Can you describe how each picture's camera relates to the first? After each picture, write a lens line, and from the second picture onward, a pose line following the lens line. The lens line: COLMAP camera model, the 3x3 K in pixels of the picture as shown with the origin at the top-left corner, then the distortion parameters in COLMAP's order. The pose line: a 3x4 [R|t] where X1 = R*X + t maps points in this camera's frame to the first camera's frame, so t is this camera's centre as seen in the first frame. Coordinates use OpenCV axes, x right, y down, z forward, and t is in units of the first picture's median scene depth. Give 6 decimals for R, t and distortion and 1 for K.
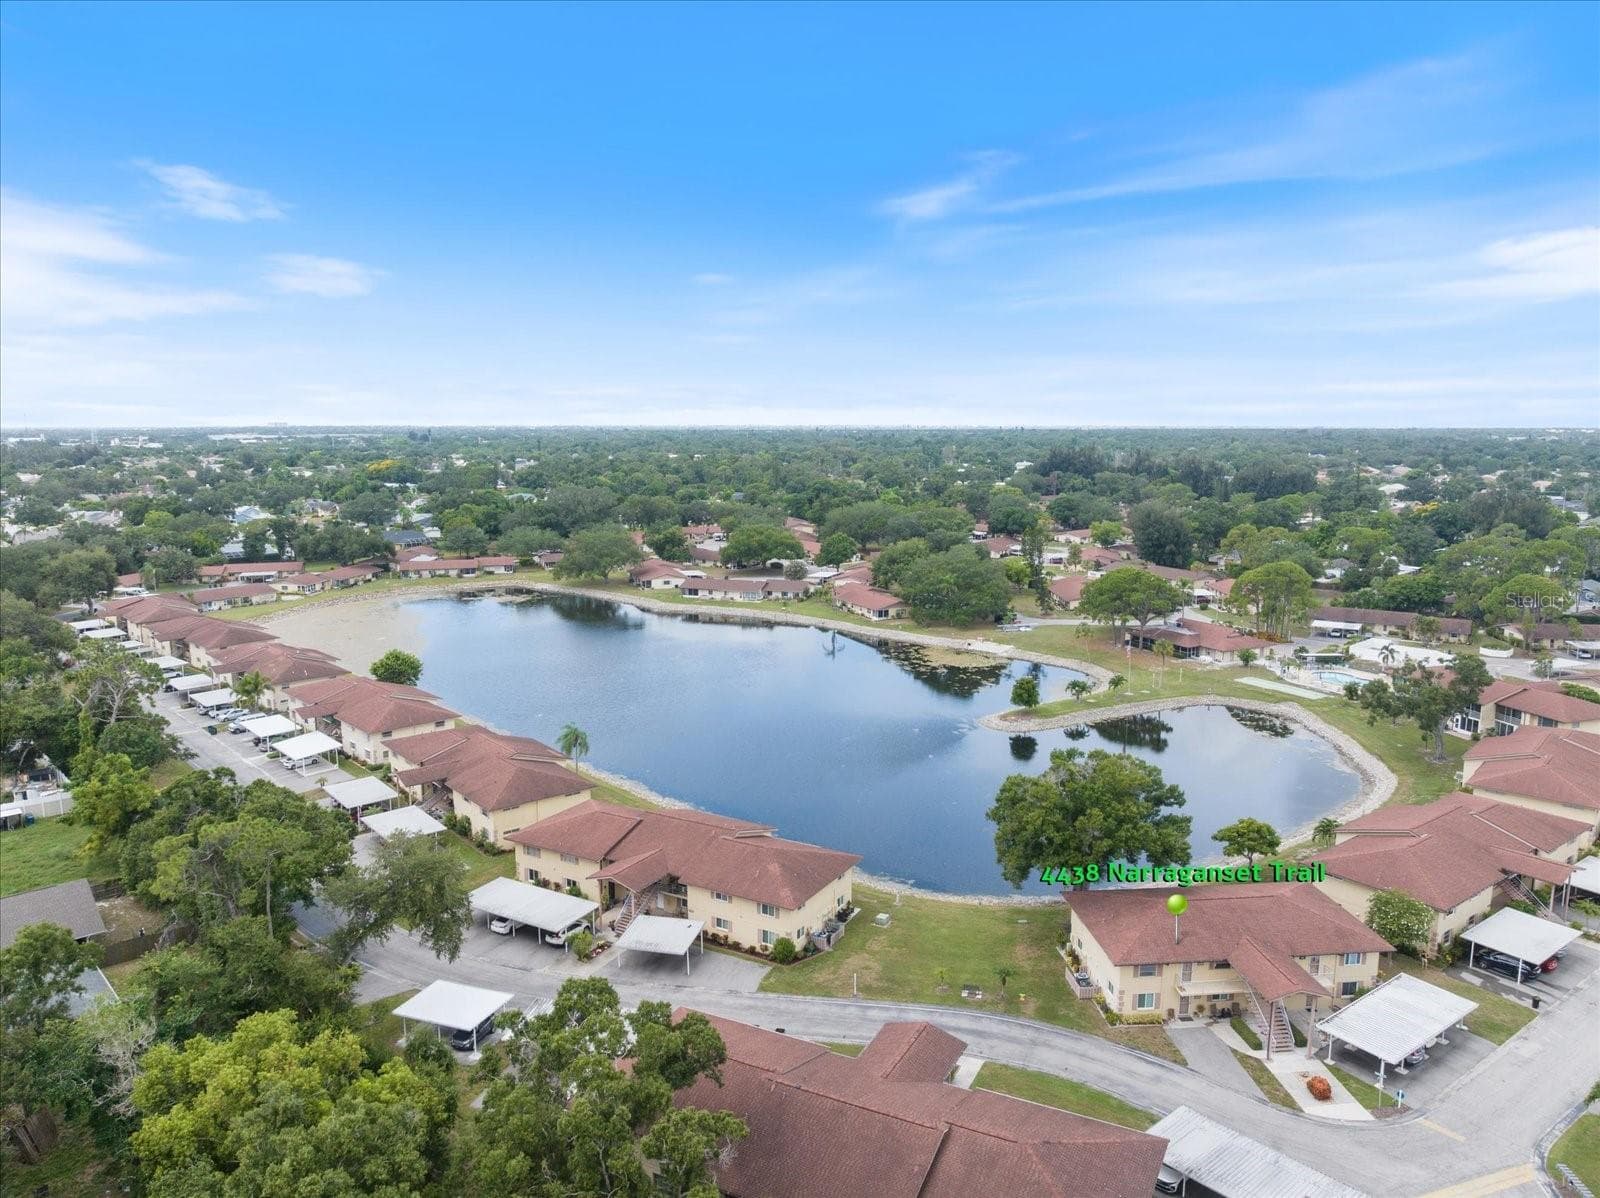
lens RADIAL K [[1130.9, 0, 805.4], [0, 1130.9, 598.2], [0, 0, 1]] dist [-0.048529, 0.012618]
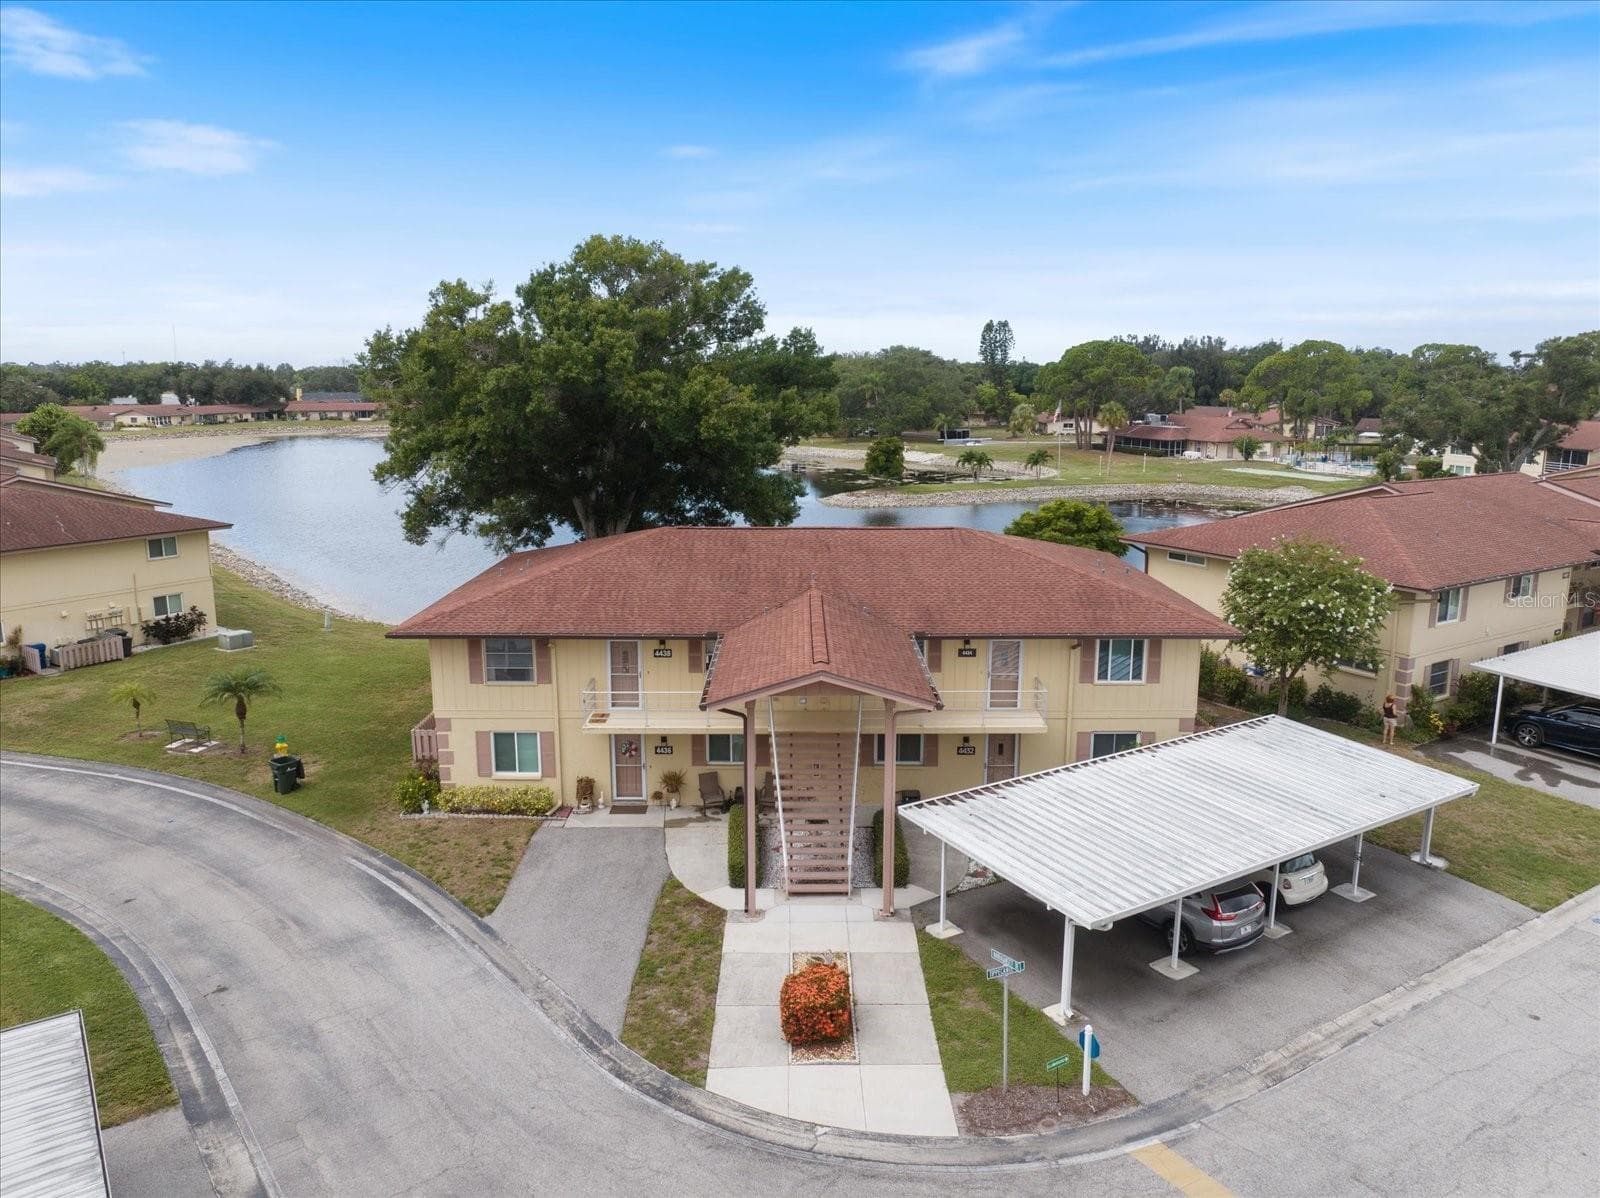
lens RADIAL K [[1130.9, 0, 804.4], [0, 1130.9, 594.1], [0, 0, 1]] dist [-0.048529, 0.012618]
pose [[0.995992, 0.016481, -0.087914, 0.240362], [-0.013275, 0.999230, 0.036926, 0.164610], [0.088454, -0.035611, 0.995443, 0.362635]]
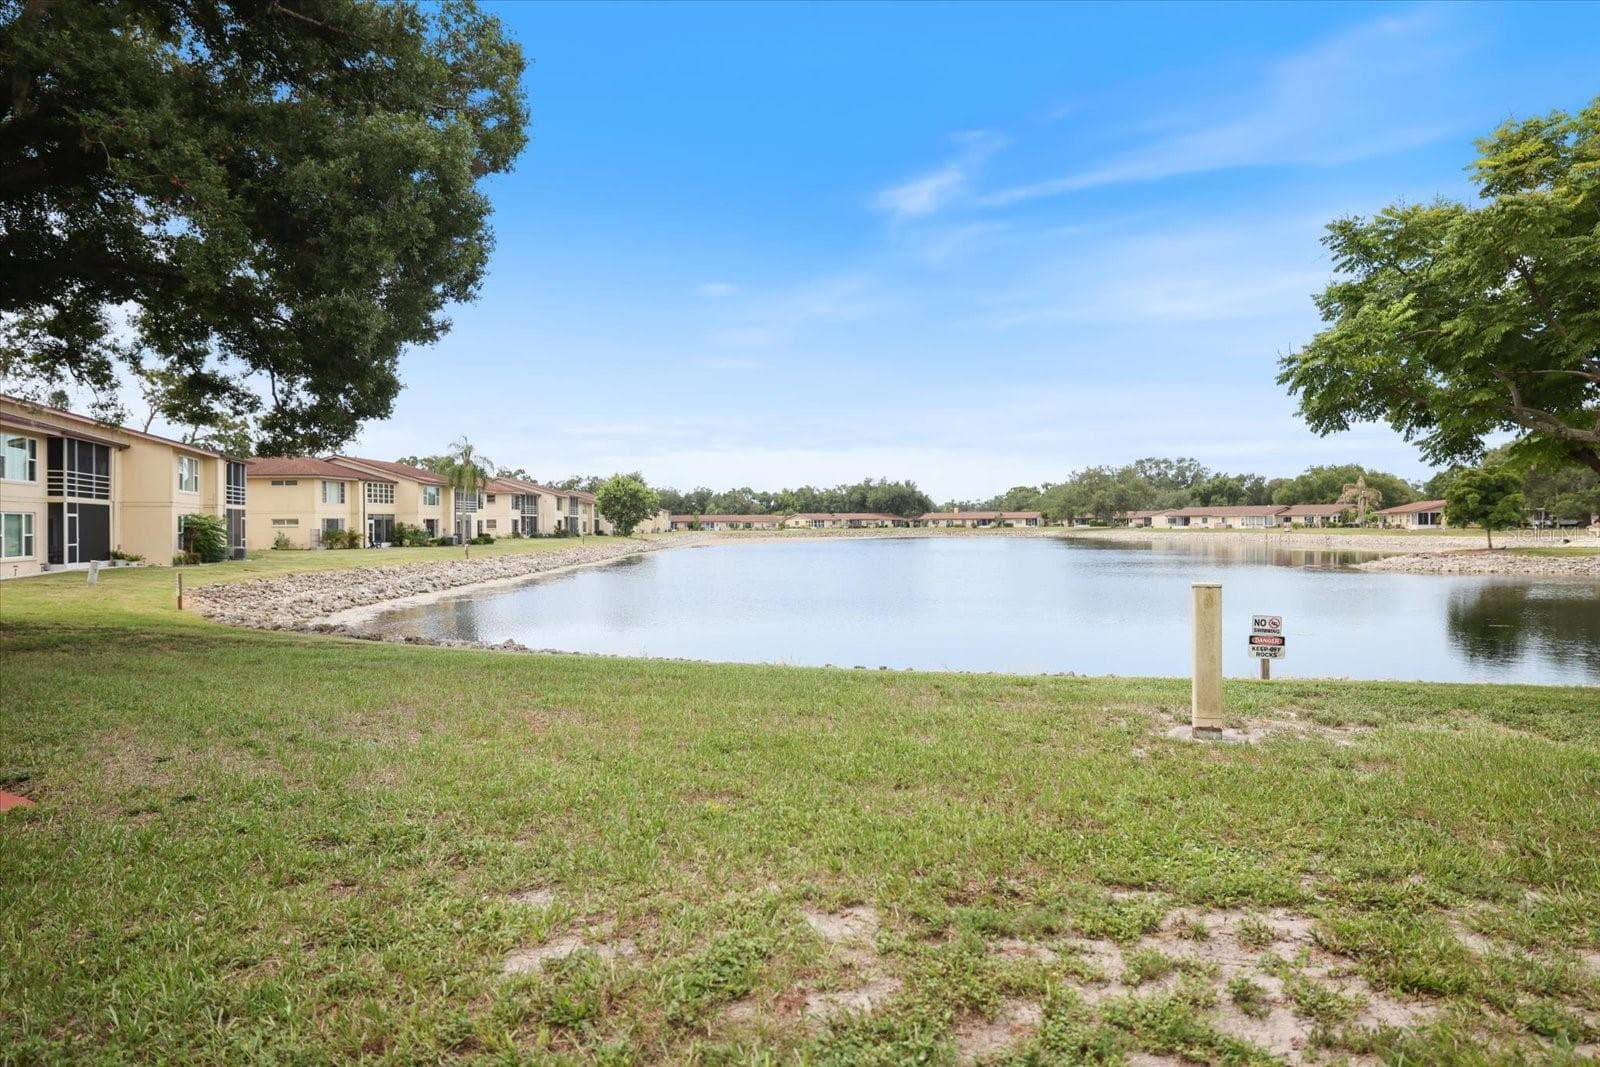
lens RADIAL K [[971.2, 0, 813.1], [0, 971.2, 528.8], [0, 0, 1]] dist [-0.002529, 0.002726]
pose [[0.740870, -0.004242, -0.671635, 0.292808], [-0.098253, 0.988538, -0.114625, 0.187774], [0.664423, 0.150912, 0.731962, 0.665134]]
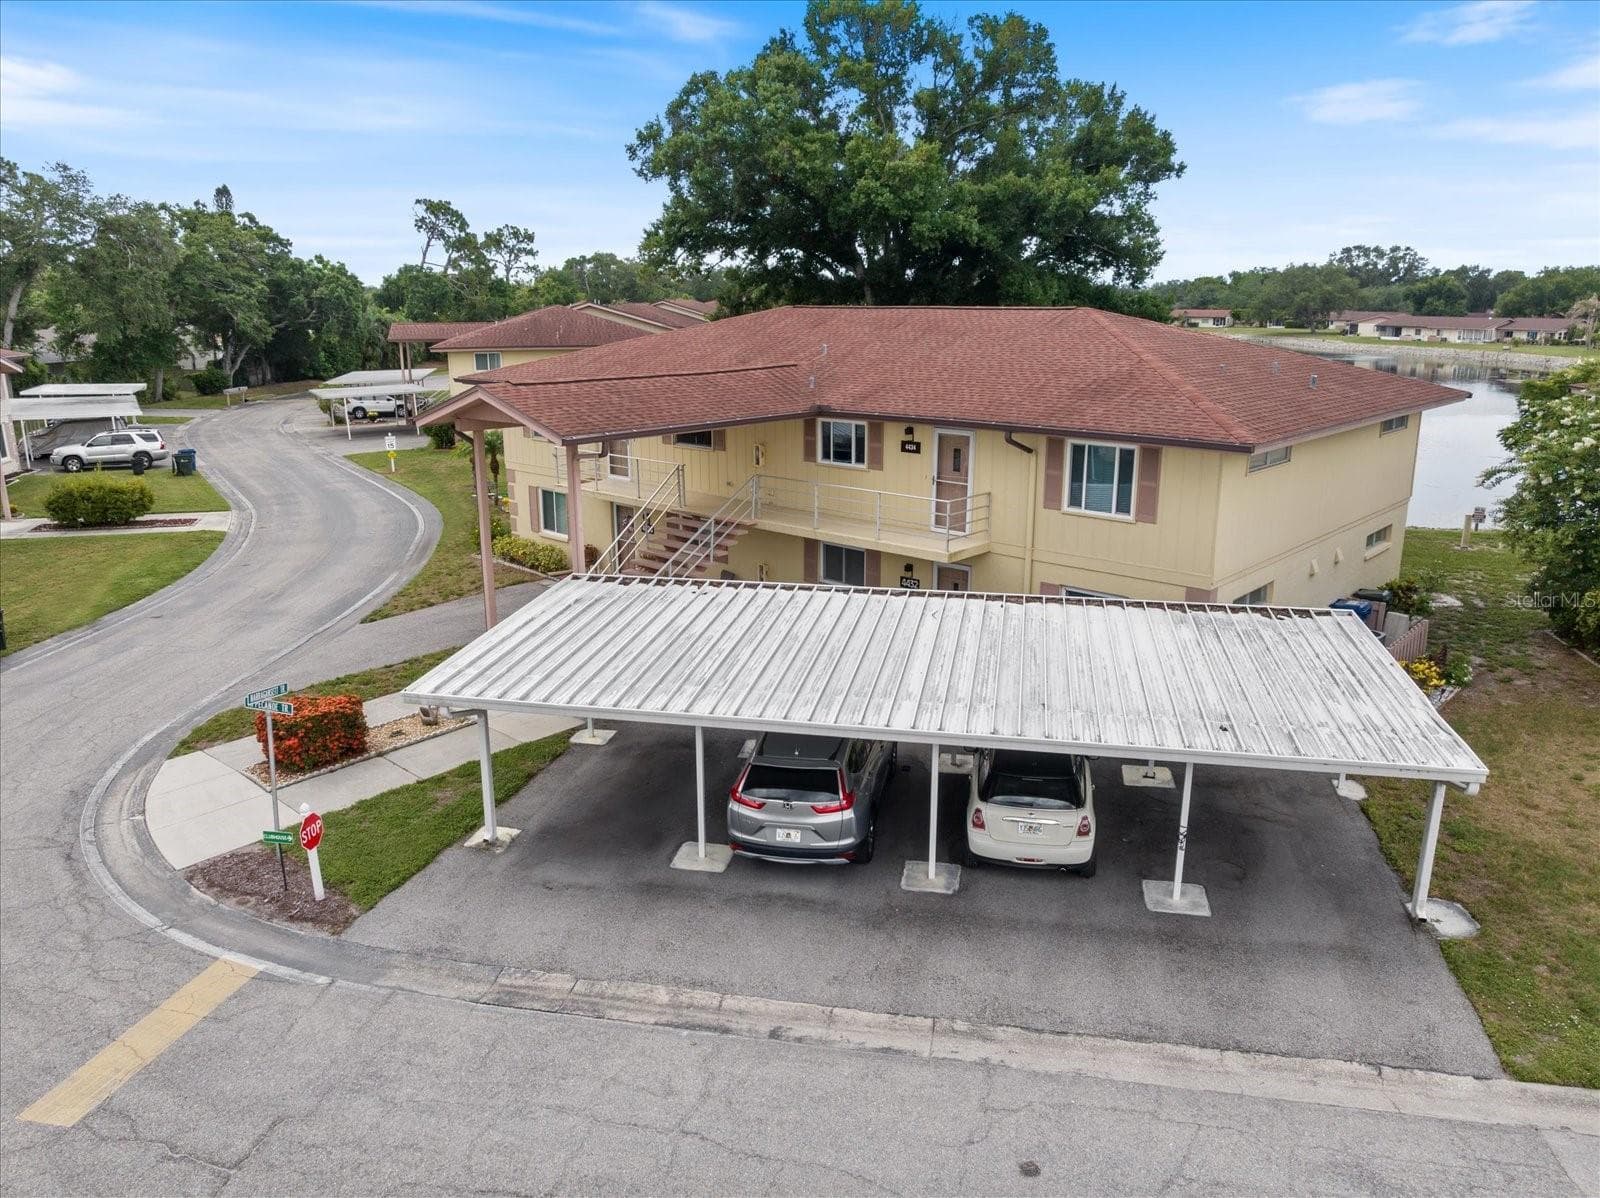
lens RADIAL K [[1130.9, 0, 796.5], [0, 1130.9, 589.2], [0, 0, 1]] dist [-0.048529, 0.012618]
pose [[0.666987, 0.182266, -0.722432, 0.351840], [-0.112501, 0.983137, 0.144173, 0.180760], [0.736527, -0.014887, 0.676244, 0.453836]]
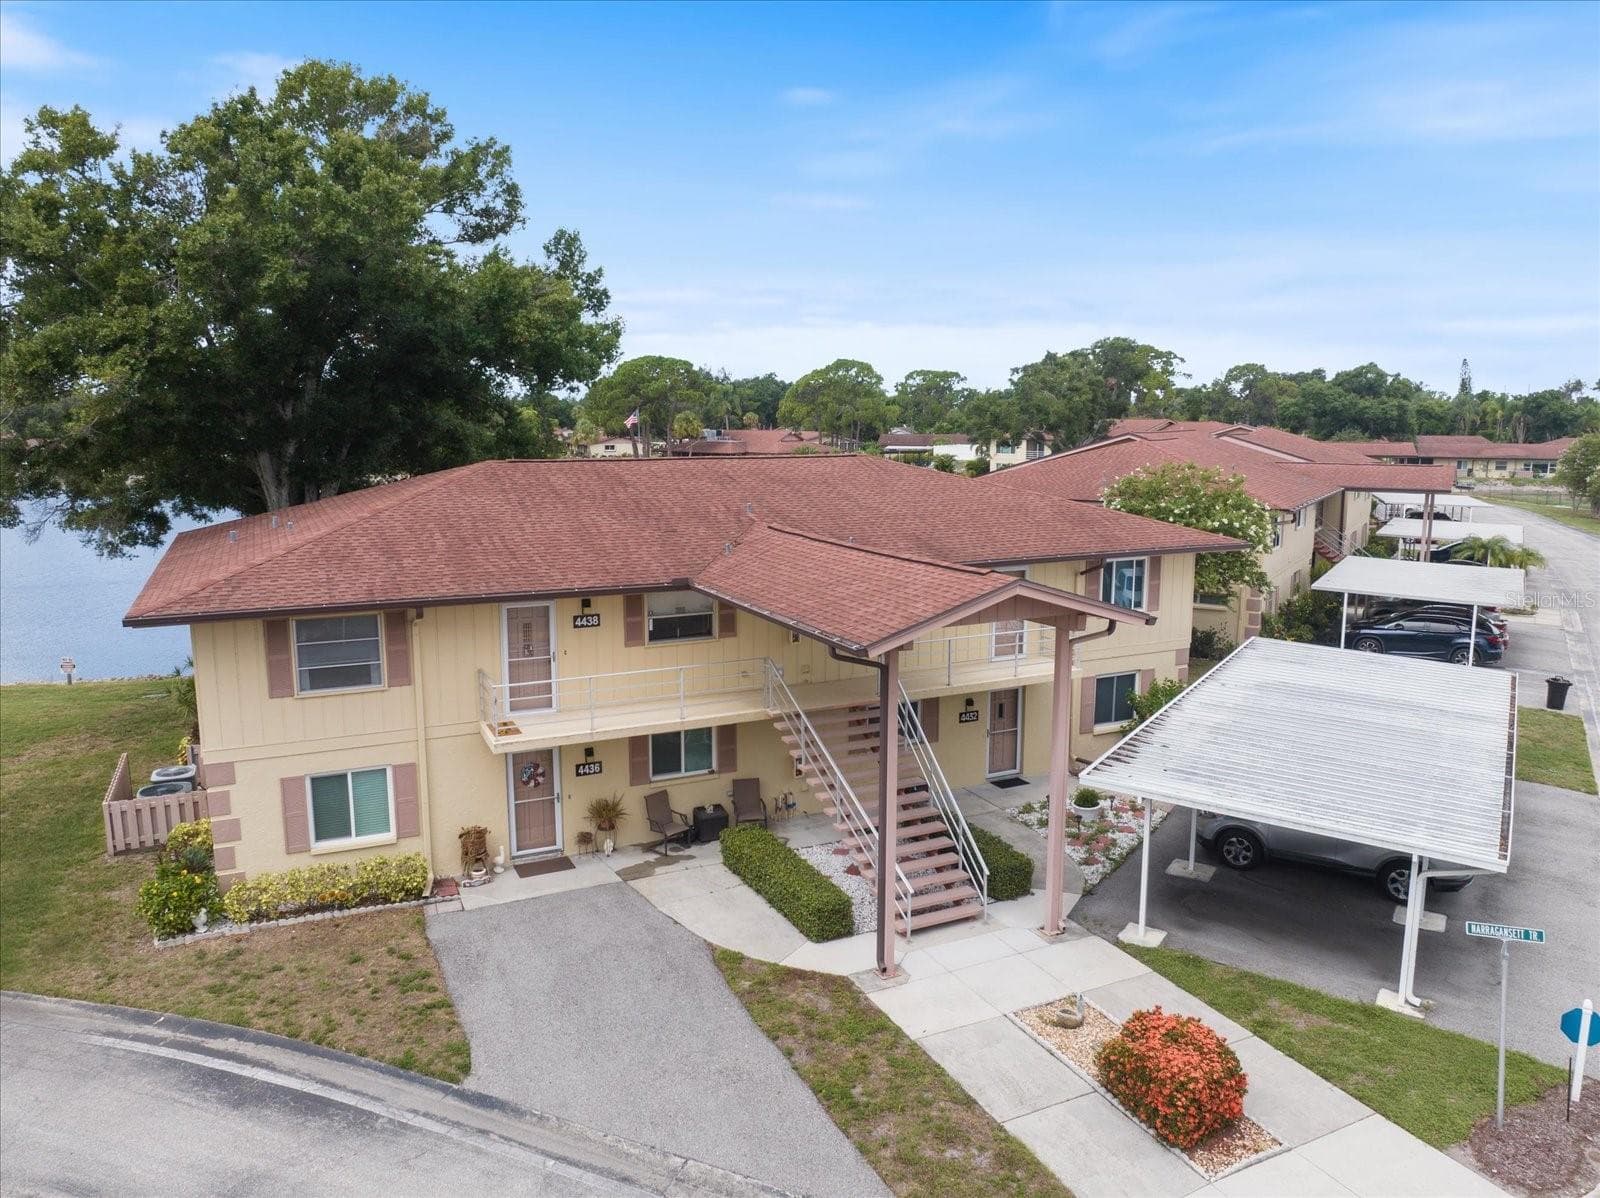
lens RADIAL K [[1130.9, 0, 796.1], [0, 1130.9, 596.8], [0, 0, 1]] dist [-0.048529, 0.012618]
pose [[0.936238, -0.058033, 0.346540, 0.175031], [0.058067, 0.998260, 0.010295, 0.180179], [-0.346534, 0.010484, 0.937979, 0.426719]]
